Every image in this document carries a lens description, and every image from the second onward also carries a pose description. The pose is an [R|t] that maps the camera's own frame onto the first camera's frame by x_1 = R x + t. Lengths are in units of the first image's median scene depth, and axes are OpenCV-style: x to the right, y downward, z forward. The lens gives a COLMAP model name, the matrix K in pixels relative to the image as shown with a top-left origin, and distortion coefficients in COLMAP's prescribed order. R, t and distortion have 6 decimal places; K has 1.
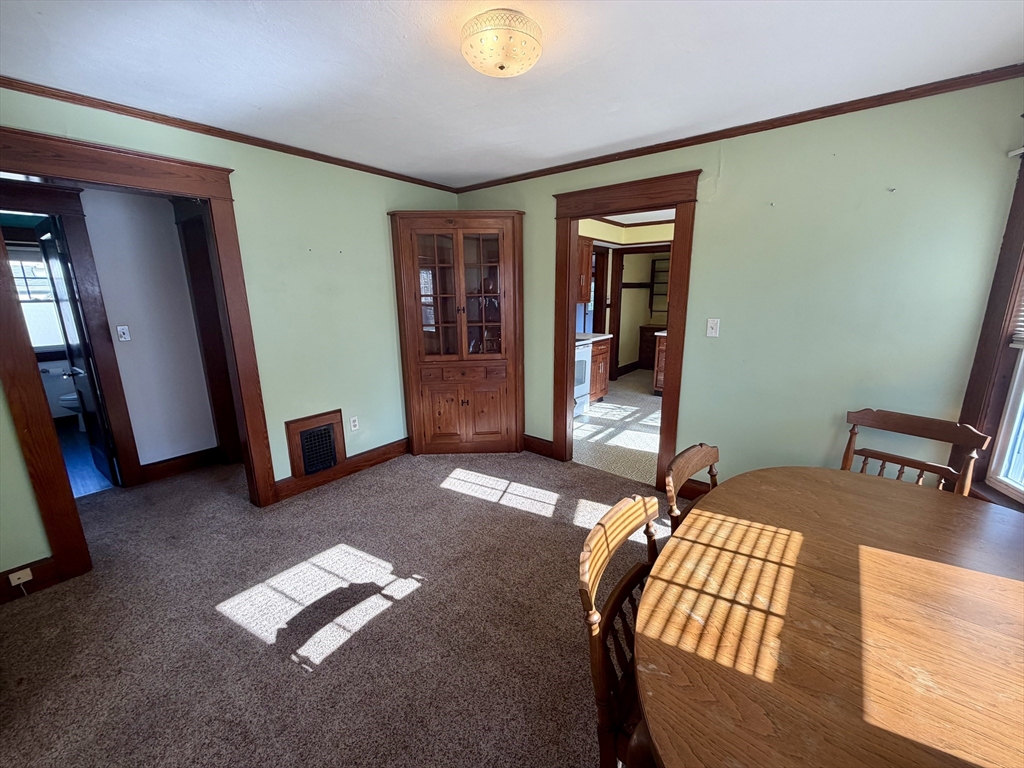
lens RADIAL K [[406.5, 0, 509.5], [0, 406.5, 384.5], [0, 0, 1]] dist [-0.000702, 0.000119]
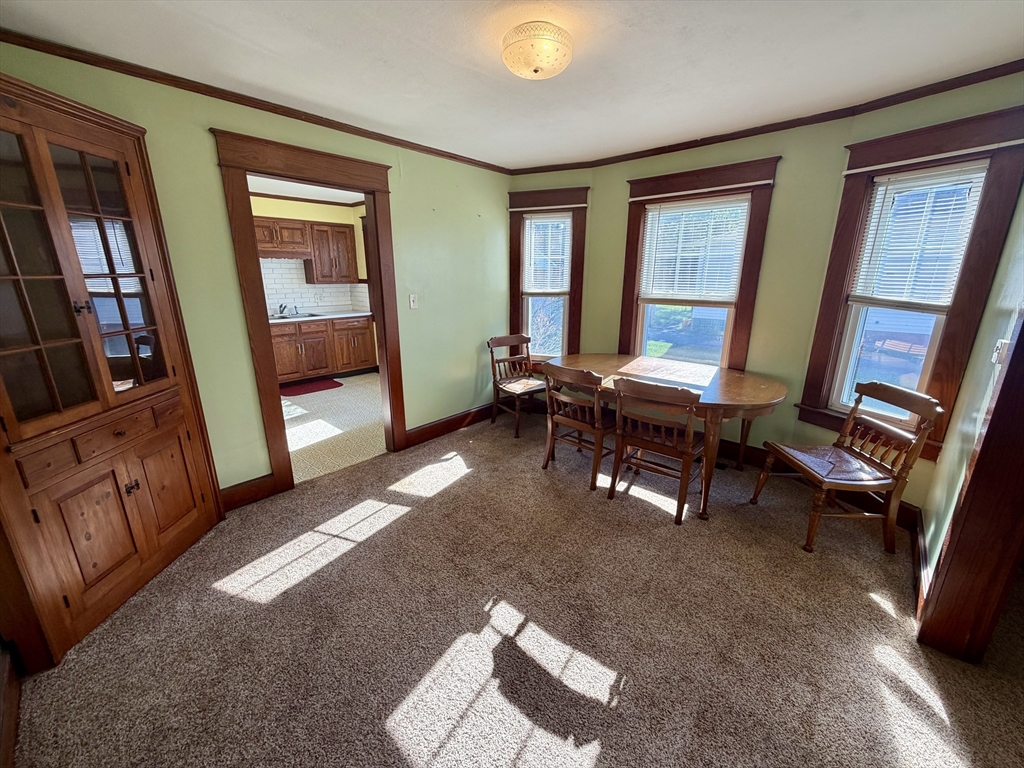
lens RADIAL K [[406.5, 0, 509.5], [0, 406.5, 384.5], [0, 0, 1]] dist [-0.000702, 0.000119]
pose [[0.057937, -0.259168, 0.964093, -0.620779], [0.224618, 0.944338, 0.240360, -0.108340], [-0.972723, 0.202627, 0.112926, 0.513538]]
